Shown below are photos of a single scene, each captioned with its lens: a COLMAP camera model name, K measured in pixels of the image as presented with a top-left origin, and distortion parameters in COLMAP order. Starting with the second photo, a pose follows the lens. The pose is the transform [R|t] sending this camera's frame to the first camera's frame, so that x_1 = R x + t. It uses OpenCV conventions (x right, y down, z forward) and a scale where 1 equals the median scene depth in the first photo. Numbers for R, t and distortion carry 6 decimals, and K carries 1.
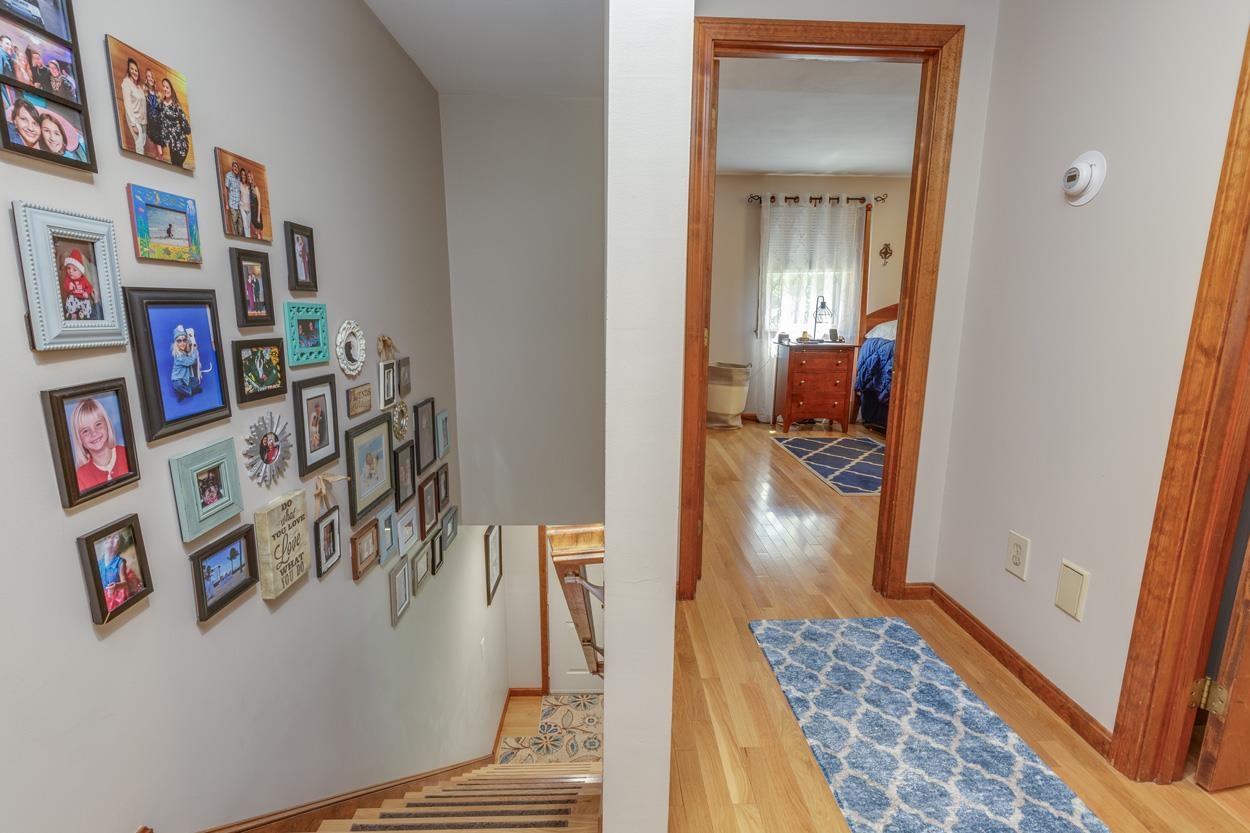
lens RADIAL K [[563.6, 0, 627.3], [0, 563.6, 412.4], [0, 0, 1]] dist [0.008921, -0.001376]
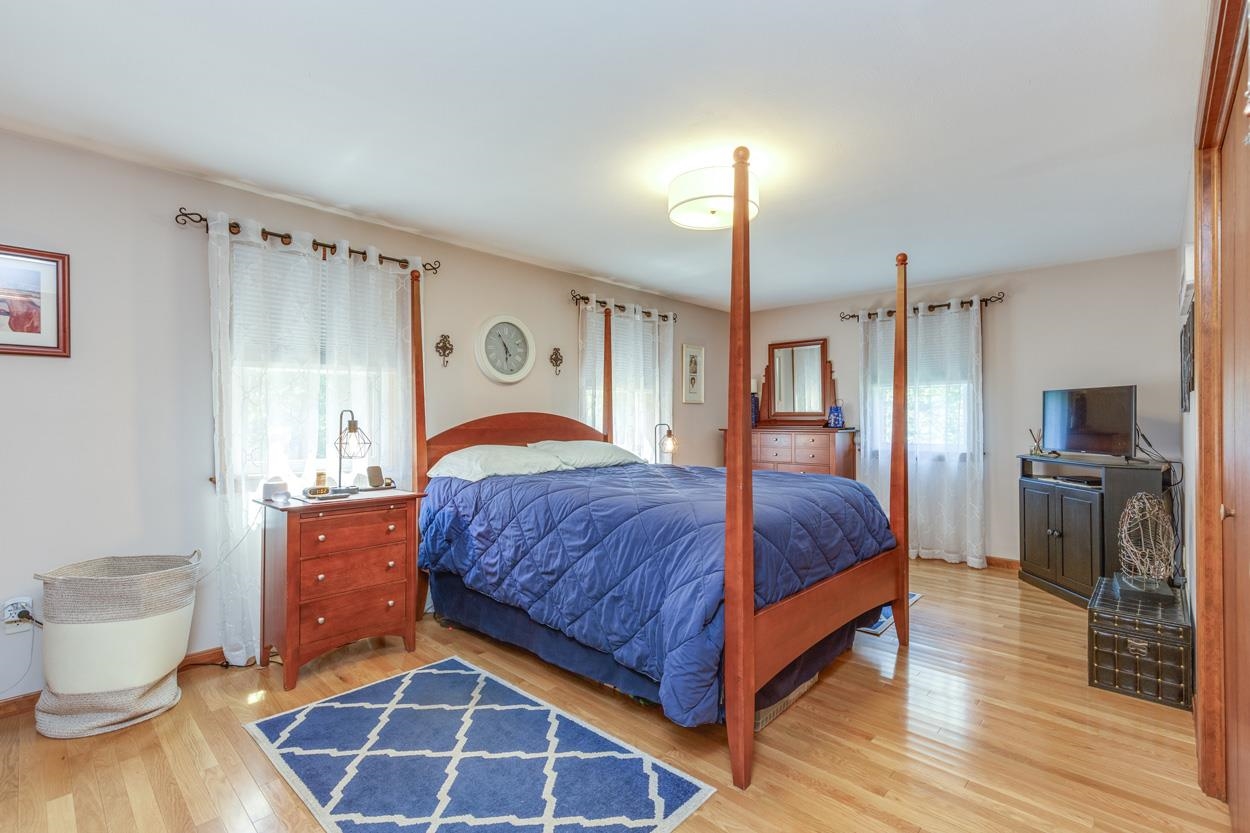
lens RADIAL K [[563.6, 0, 625.6], [0, 563.6, 419.9], [0, 0, 1]] dist [0.008921, -0.001376]
pose [[0.707979, -0.006441, 0.706204, 0.141760], [0.139901, 0.981421, -0.131302, -0.083417], [-0.692238, 0.191757, 0.695727, 0.416713]]
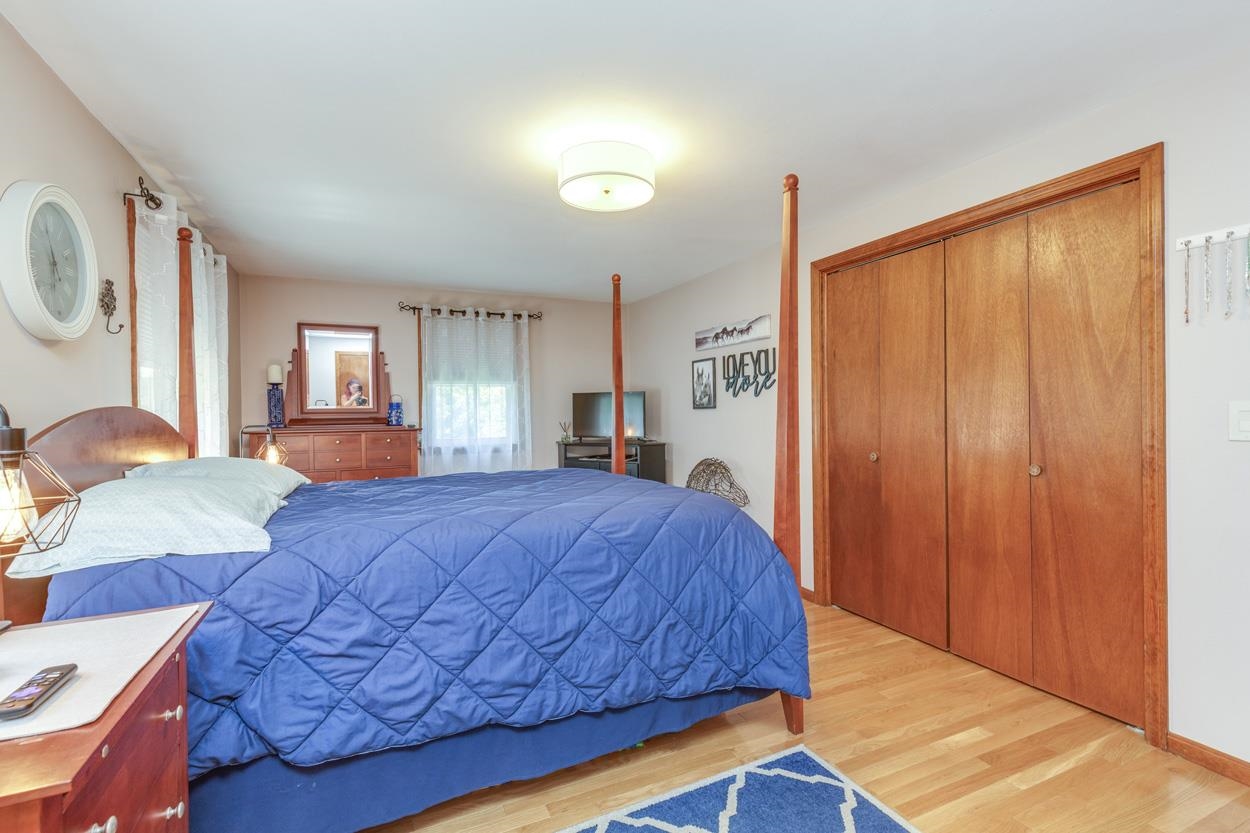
lens RADIAL K [[563.6, 0, 625.8], [0, 563.6, 416.0], [0, 0, 1]] dist [0.008921, -0.001376]
pose [[-0.387262, -0.006643, 0.921946, 0.115897], [0.186048, 0.978840, 0.085202, -0.173676], [-0.903003, 0.204522, -0.377832, 0.867630]]
